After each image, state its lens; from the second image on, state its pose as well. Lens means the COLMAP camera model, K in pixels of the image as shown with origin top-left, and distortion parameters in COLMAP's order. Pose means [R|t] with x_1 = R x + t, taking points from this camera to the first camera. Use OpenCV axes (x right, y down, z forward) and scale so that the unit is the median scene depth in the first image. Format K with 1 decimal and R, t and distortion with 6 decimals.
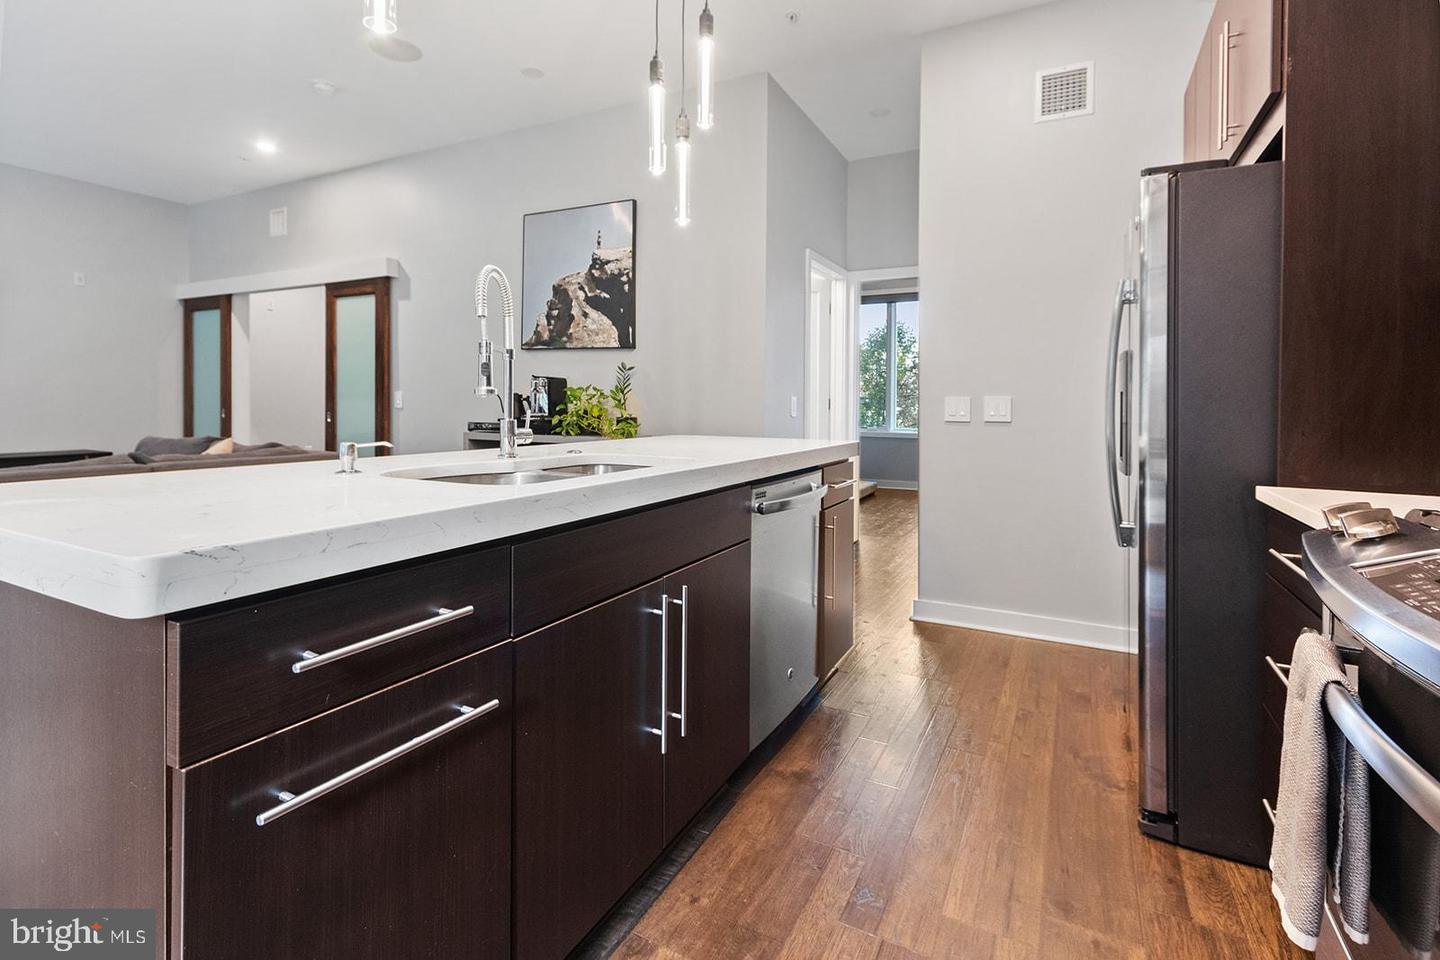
lens RADIAL K [[686.0, 0, 718.0], [0, 686.0, 477.1], [0, 0, 1]] dist [0.003695, -0.001136]
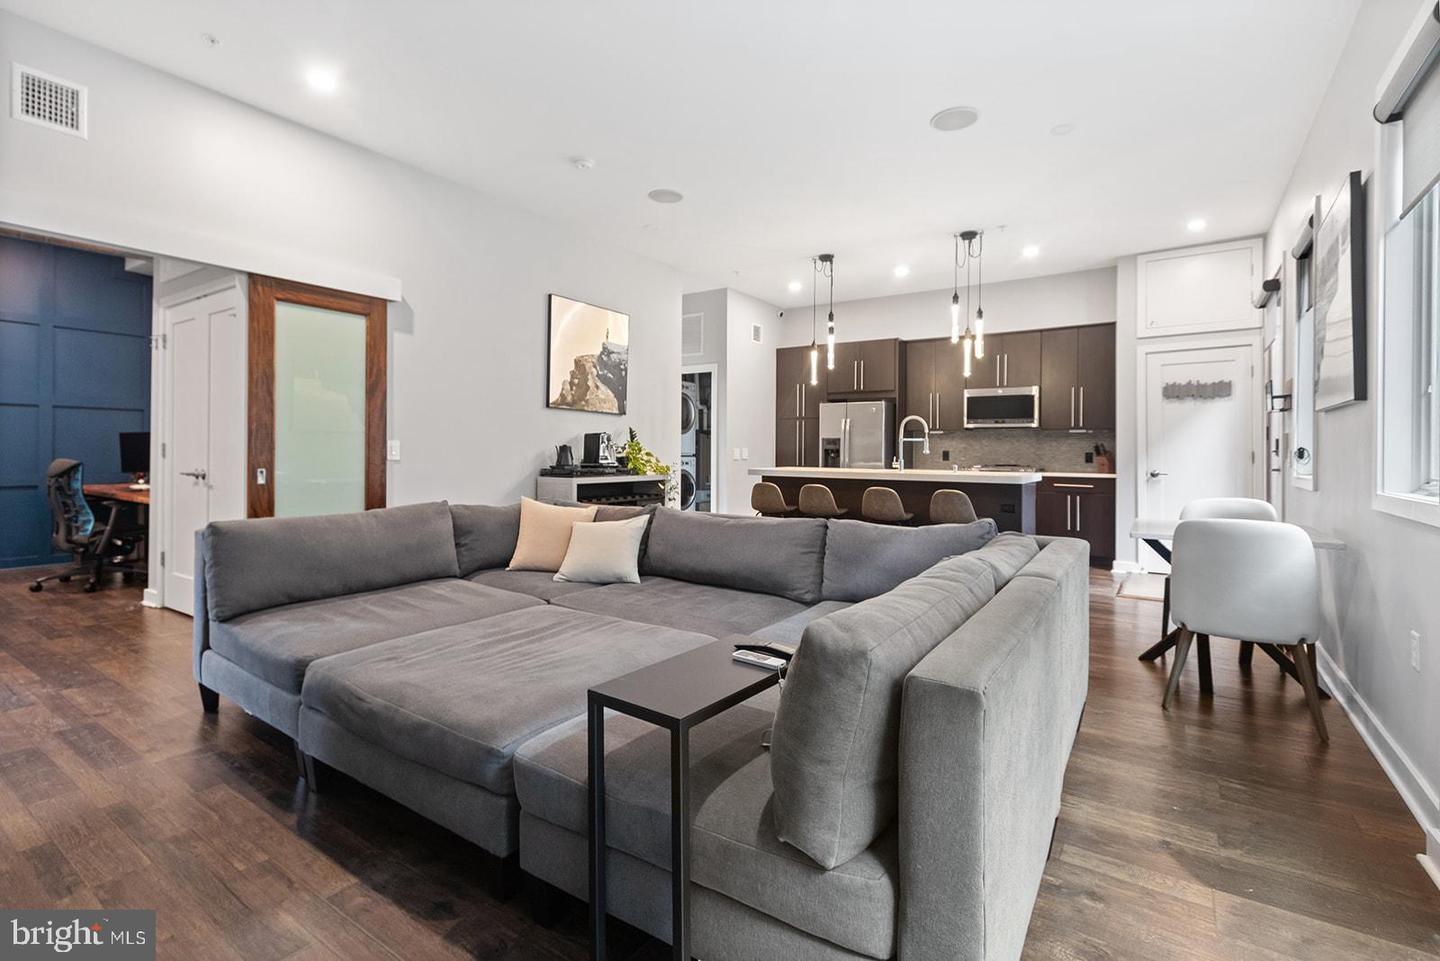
lens RADIAL K [[686.0, 0, 713.5], [0, 686.0, 454.4], [0, 0, 1]] dist [0.003695, -0.001136]
pose [[0.117366, -0.013006, 0.993004, -1.466183], [0.092655, 0.995696, 0.002090, -0.088692], [-0.988757, 0.091761, 0.118066, 0.630338]]
